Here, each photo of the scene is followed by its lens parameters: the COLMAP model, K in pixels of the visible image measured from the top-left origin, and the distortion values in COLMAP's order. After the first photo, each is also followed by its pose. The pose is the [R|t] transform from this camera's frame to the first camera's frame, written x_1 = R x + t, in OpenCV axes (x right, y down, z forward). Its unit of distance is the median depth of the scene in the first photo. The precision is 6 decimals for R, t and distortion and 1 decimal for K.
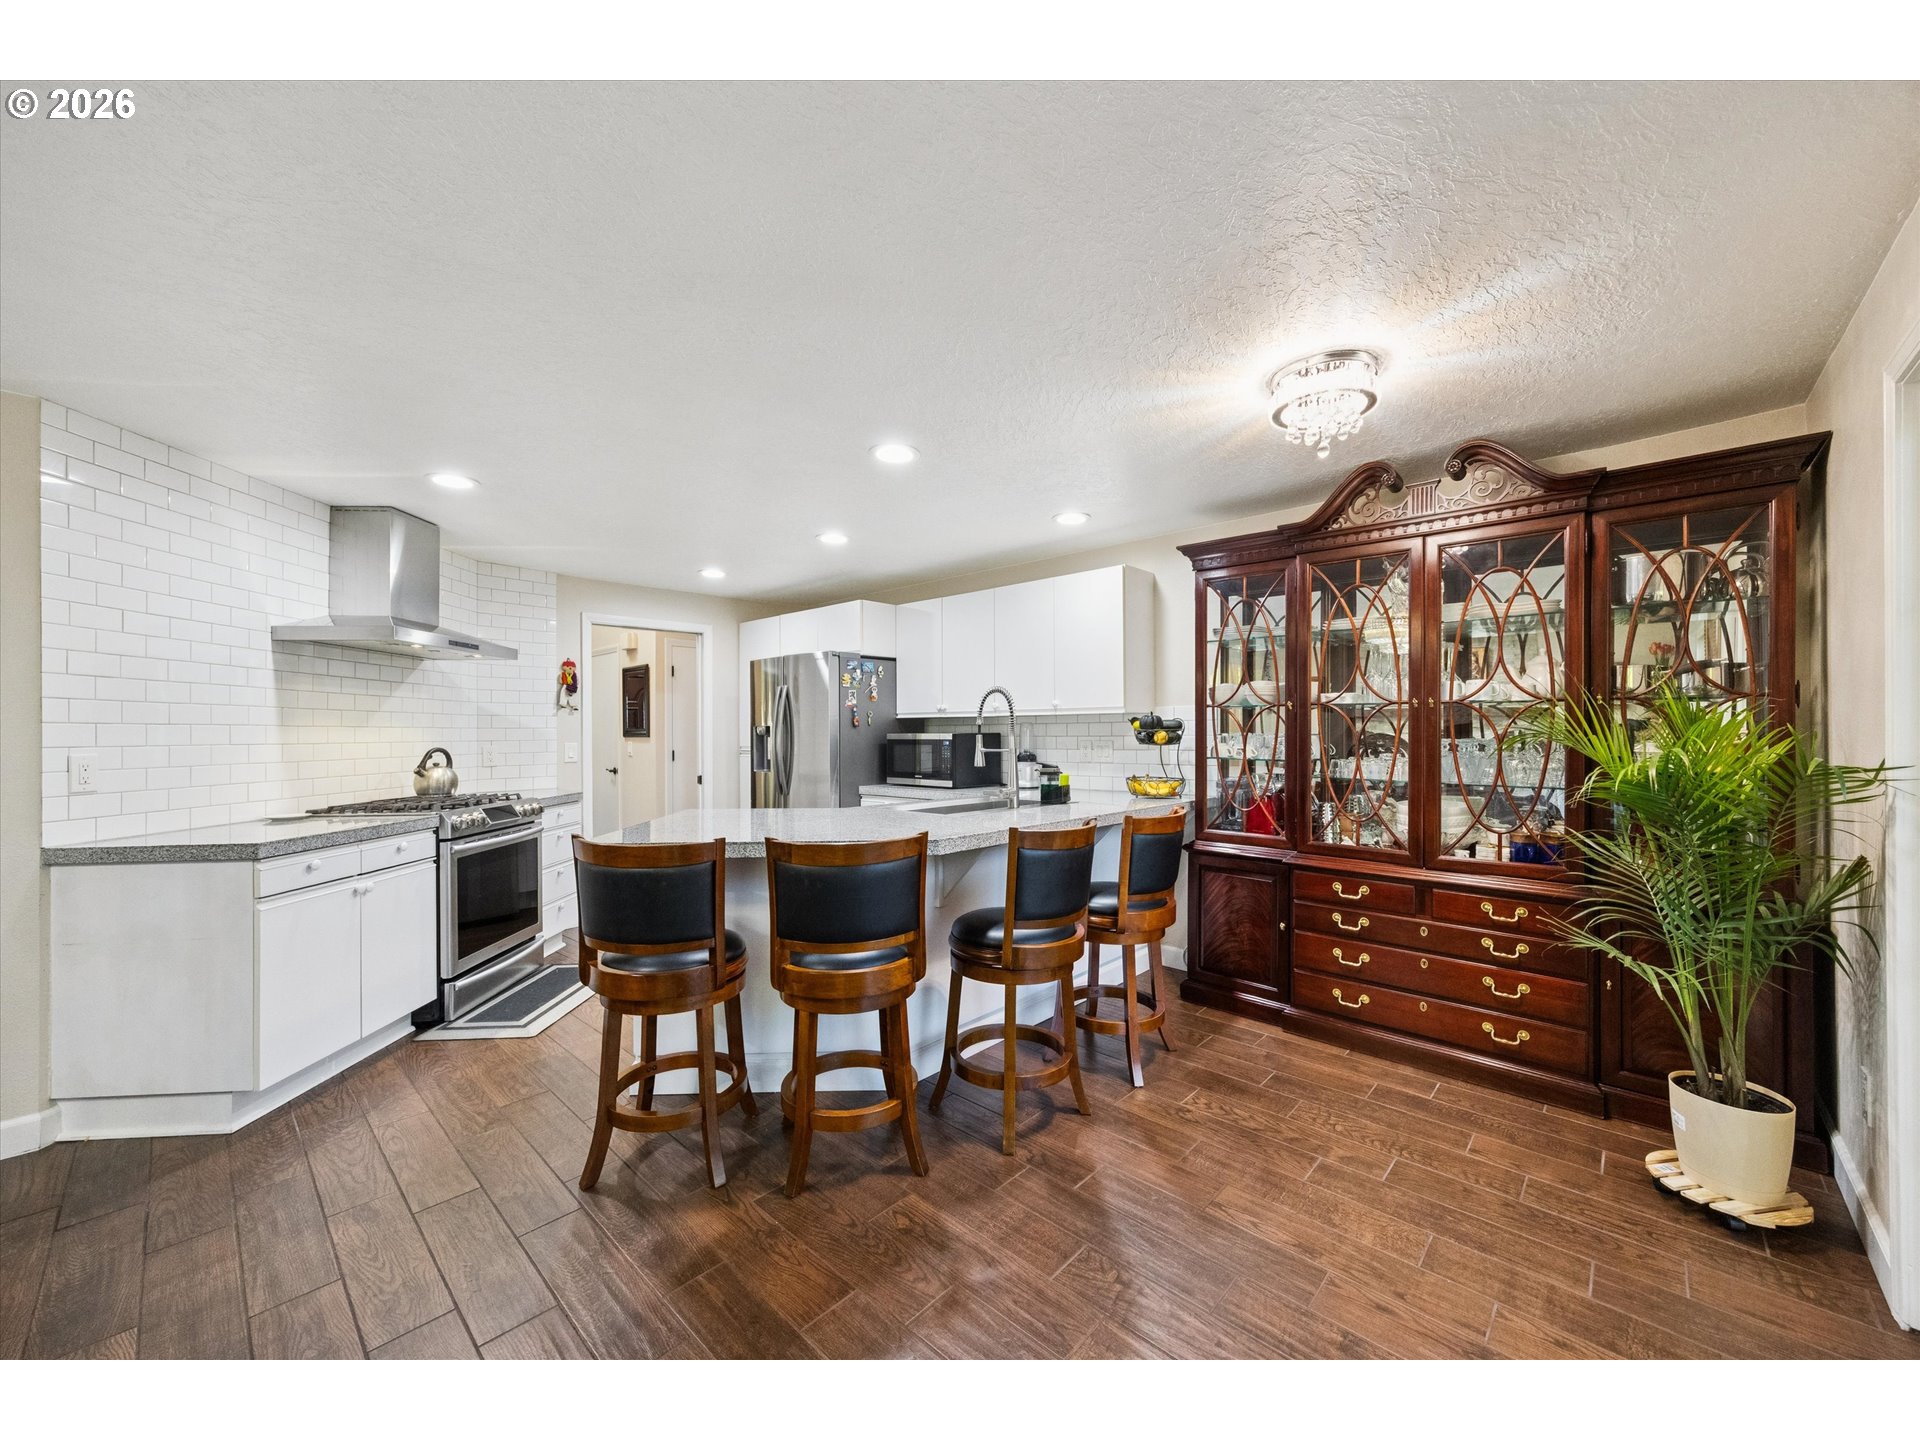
lens RADIAL K [[731.0, 0, 965.8], [0, 731.0, 734.9], [0, 0, 1]] dist [0.000698, 0.000155]
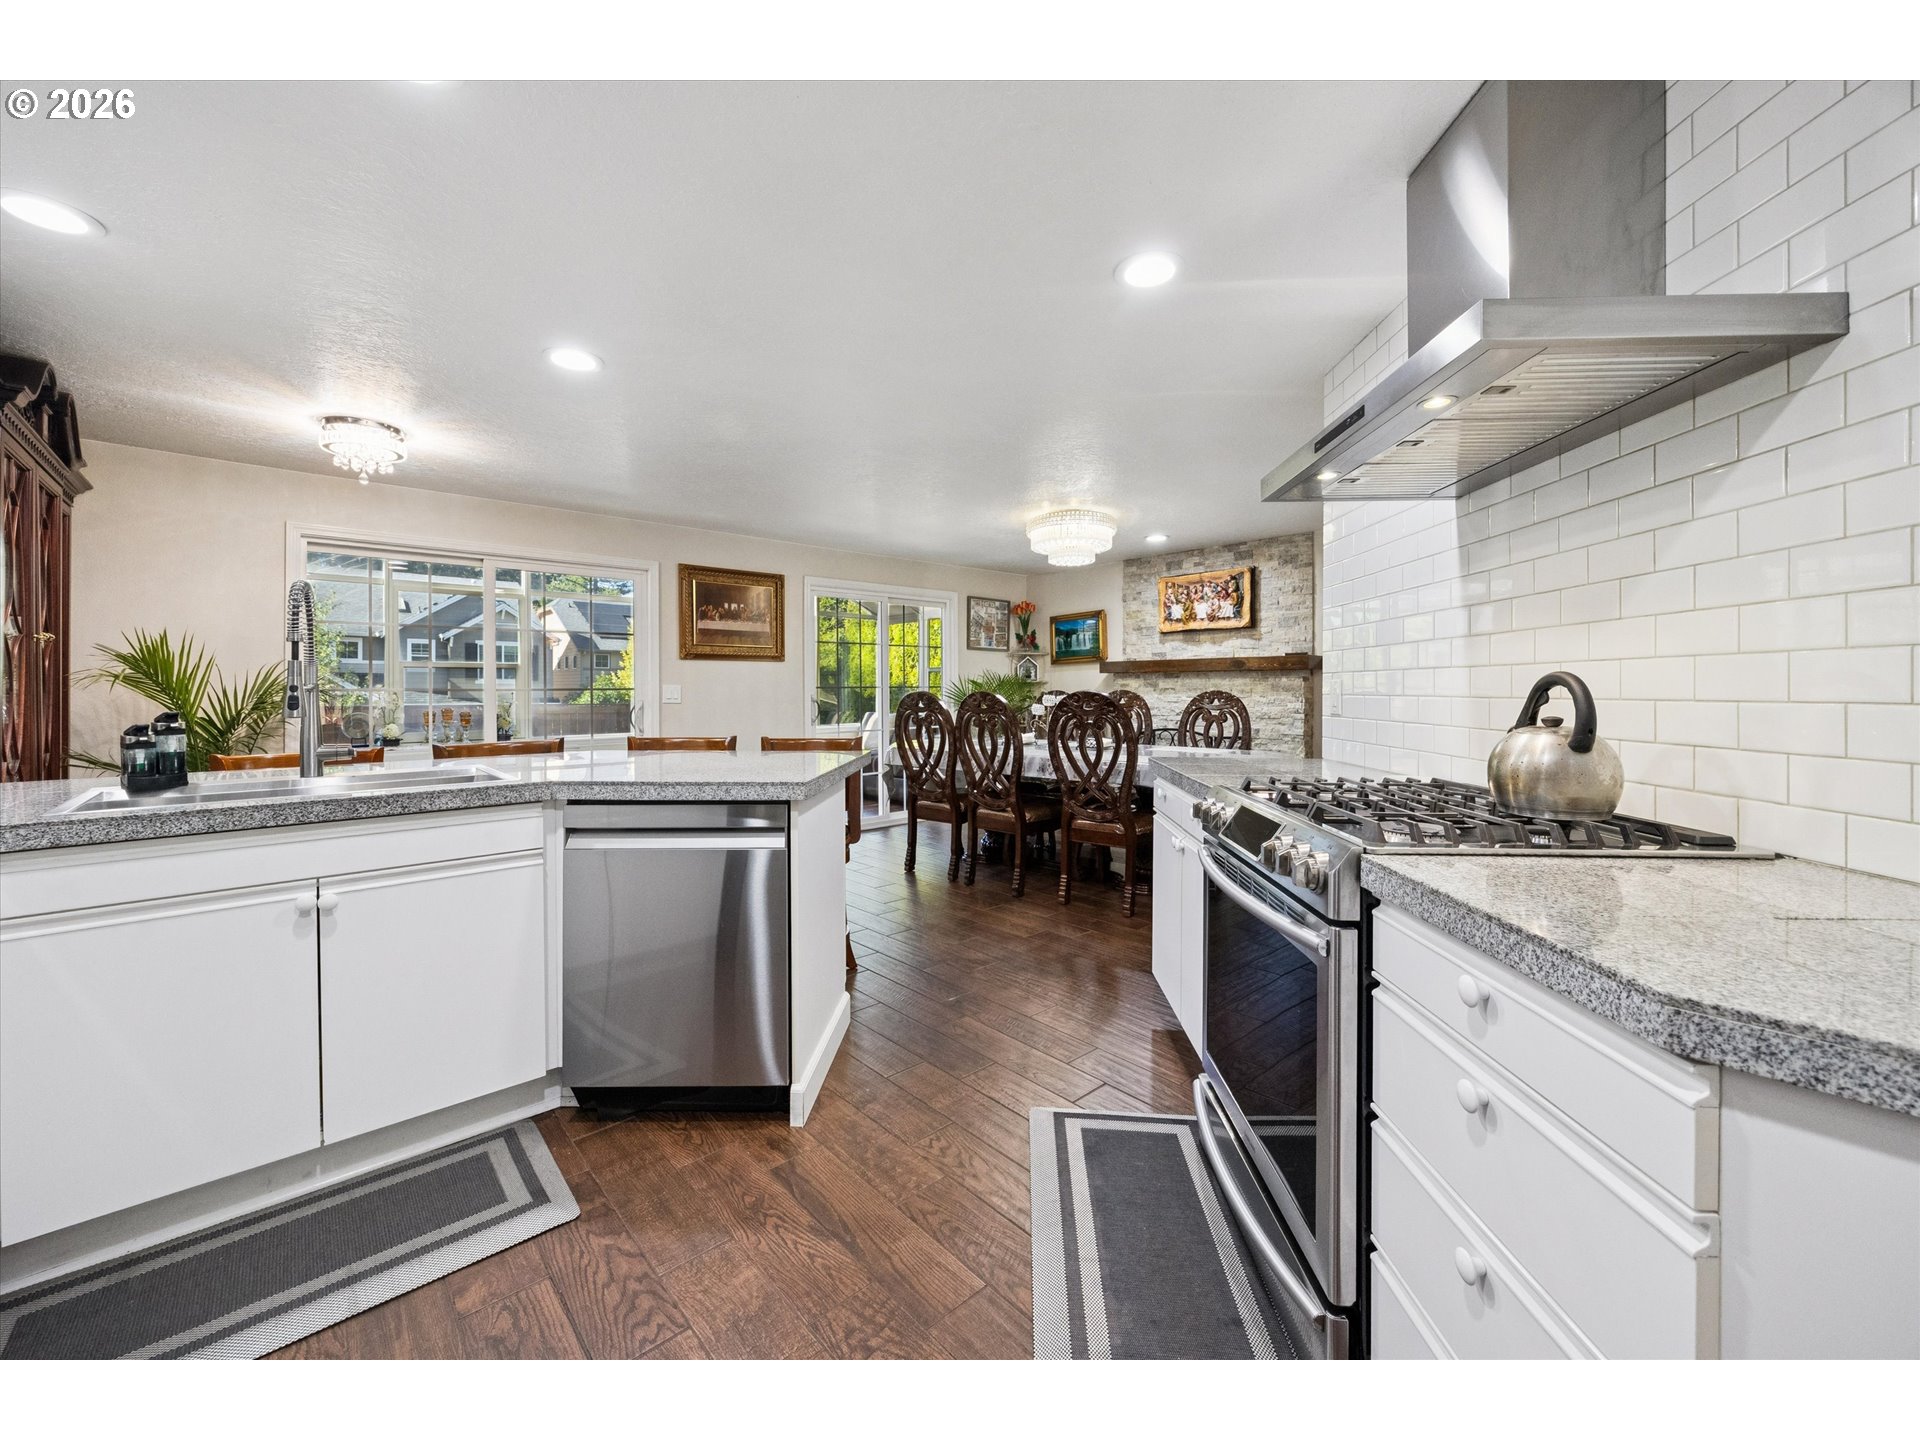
lens RADIAL K [[742.0, 0, 966.1], [0, 742.0, 695.2], [0, 0, 1]] dist [-0.000950, -0.000059]
pose [[-0.995897, 0.007098, 0.090216, -0.541508], [0.007944, 0.999928, 0.009021, 0.024614], [-0.090145, 0.009700, -0.995881, 1.514149]]
